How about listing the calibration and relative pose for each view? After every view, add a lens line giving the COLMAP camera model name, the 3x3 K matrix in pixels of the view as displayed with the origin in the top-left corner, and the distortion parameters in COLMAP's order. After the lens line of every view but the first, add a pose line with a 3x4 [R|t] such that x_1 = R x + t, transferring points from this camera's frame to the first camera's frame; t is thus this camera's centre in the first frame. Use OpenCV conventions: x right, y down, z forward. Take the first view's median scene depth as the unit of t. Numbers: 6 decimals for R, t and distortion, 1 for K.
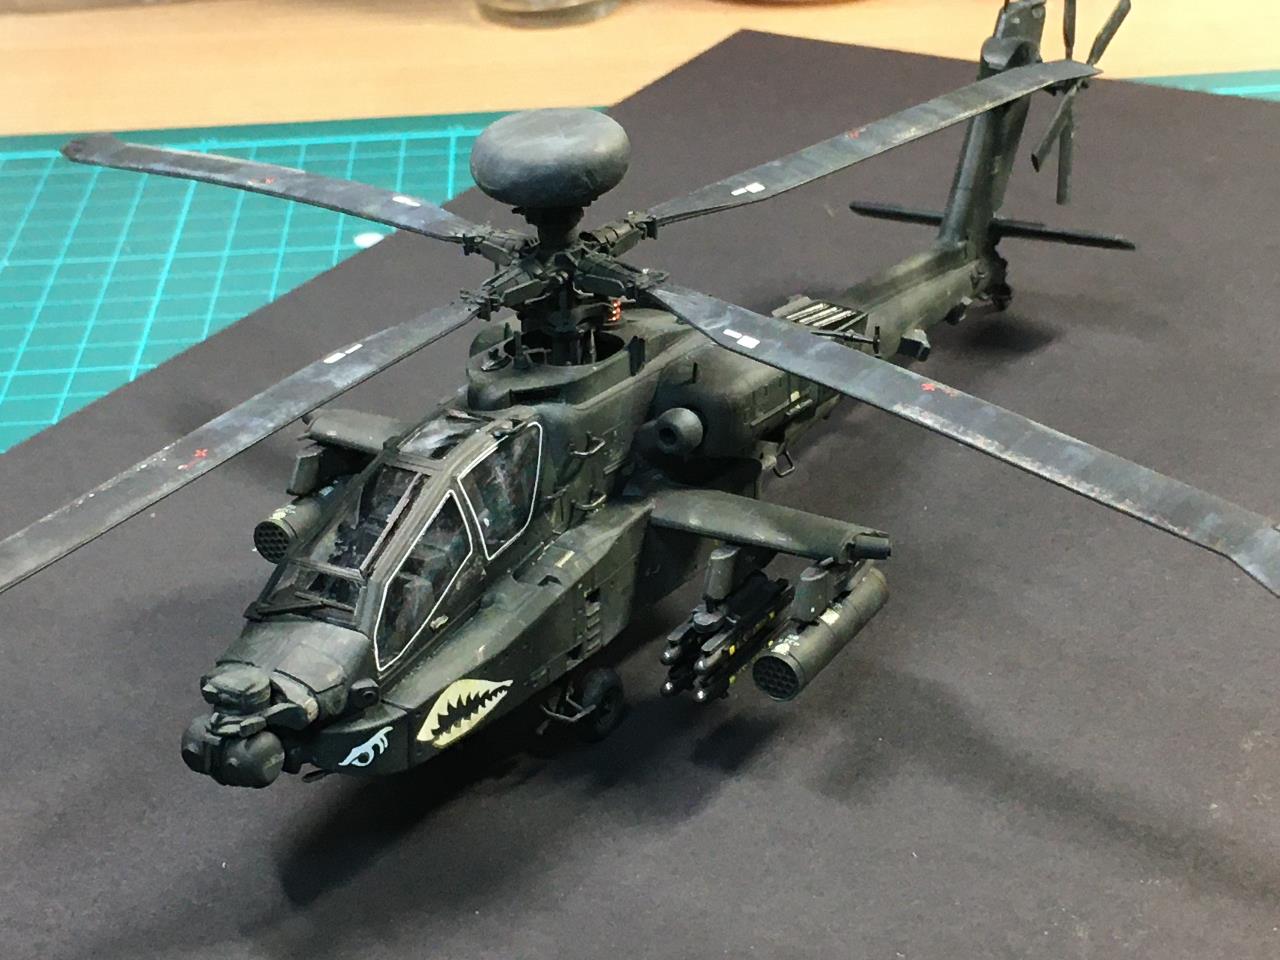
lens RADIAL K [[2531.0, 0, 640.0], [0, 2531.0, 480.0], [0, 0, 1]] dist [-0.004925, 0.186493]
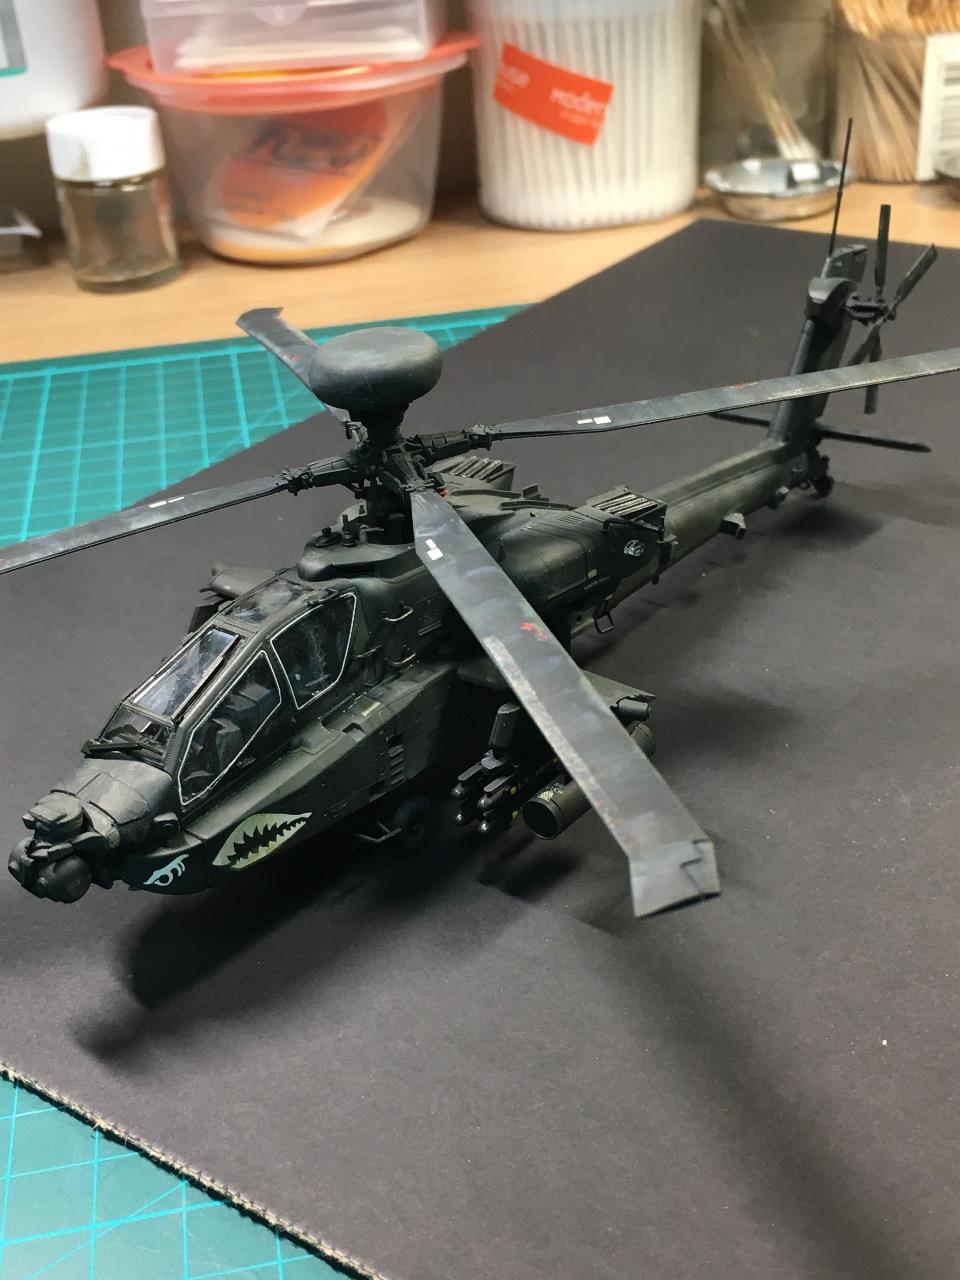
lens RADIAL K [[1575.6, 0, 480.0], [0, 1575.6, 640.0], [0, 0, 1]] dist [0.021633, 0.031626]
pose [[0.989381, 0.042754, -0.138916, 0.121924], [-0.036634, 0.998255, 0.046320, -0.037034], [0.140654, -0.040740, 0.989220, 0.275374]]
